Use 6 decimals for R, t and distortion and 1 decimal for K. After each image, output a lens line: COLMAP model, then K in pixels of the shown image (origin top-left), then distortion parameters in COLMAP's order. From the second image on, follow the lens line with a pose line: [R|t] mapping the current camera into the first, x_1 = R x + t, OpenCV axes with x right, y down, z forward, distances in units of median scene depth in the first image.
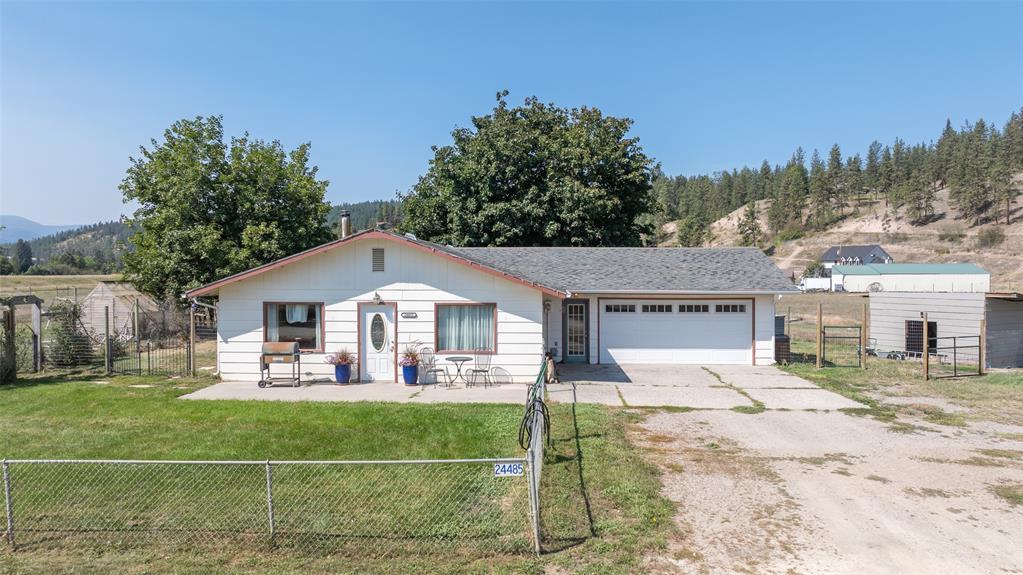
lens RADIAL K [[724.7, 0, 509.1], [0, 724.7, 285.0], [0, 0, 1]] dist [-0.060693, 0.062201]
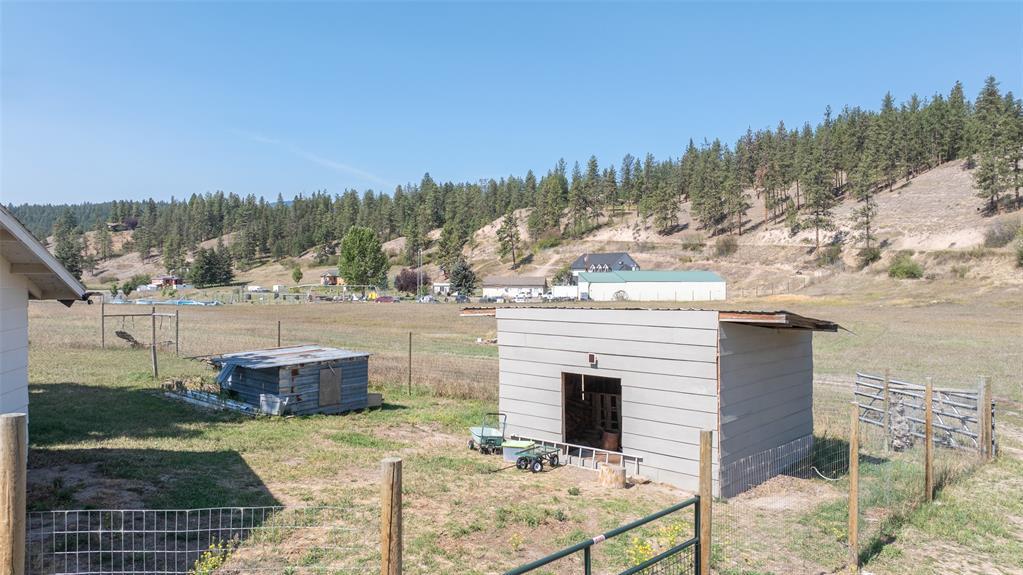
lens RADIAL K [[724.7, 0, 509.1], [0, 724.7, 285.0], [0, 0, 1]] dist [-0.060693, 0.062201]
pose [[0.955094, -0.000874, 0.296303, 0.068692], [0.004701, 0.999914, -0.012204, 0.000092], [-0.296267, 0.013049, 0.955016, 0.102477]]
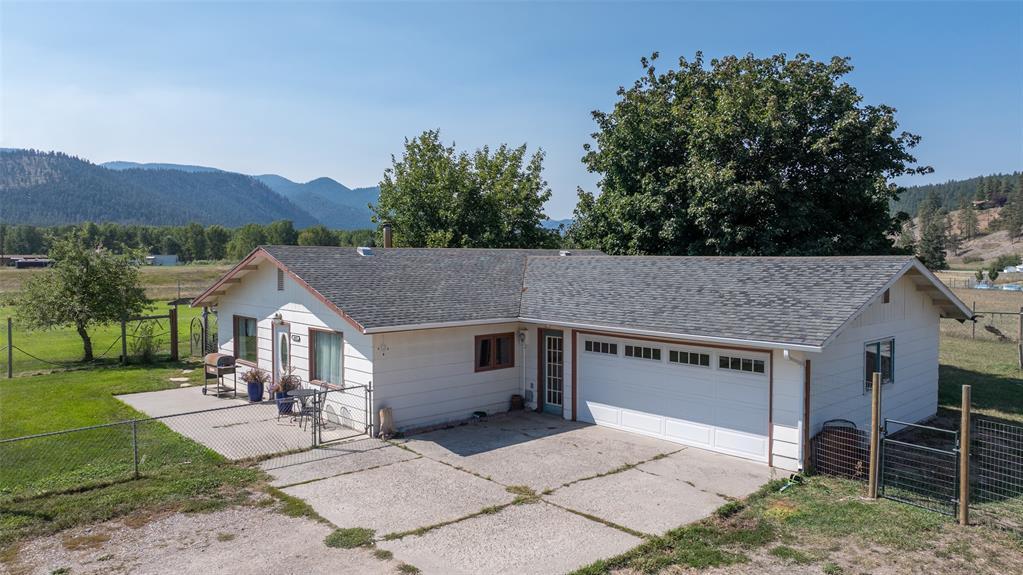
lens RADIAL K [[724.7, 0, 509.1], [0, 724.7, 285.0], [0, 0, 1]] dist [-0.060693, 0.062201]
pose [[0.707950, 0.028052, -0.705706, 0.076269], [-0.014600, 0.999579, 0.025088, -0.005824], [0.706112, -0.007458, 0.708061, 0.056950]]
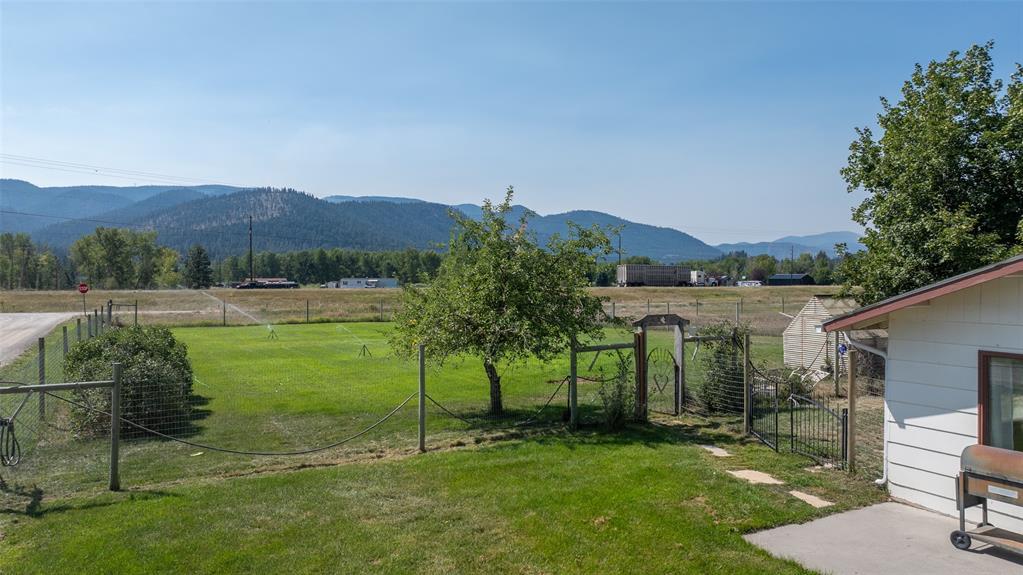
lens RADIAL K [[724.7, 0, 509.1], [0, 724.7, 285.0], [0, 0, 1]] dist [-0.060693, 0.062201]
pose [[0.499082, 0.003715, -0.866547, -0.010607], [-0.016188, 0.999856, -0.005037, -0.001170], [0.866403, 0.016542, 0.499071, 0.055301]]
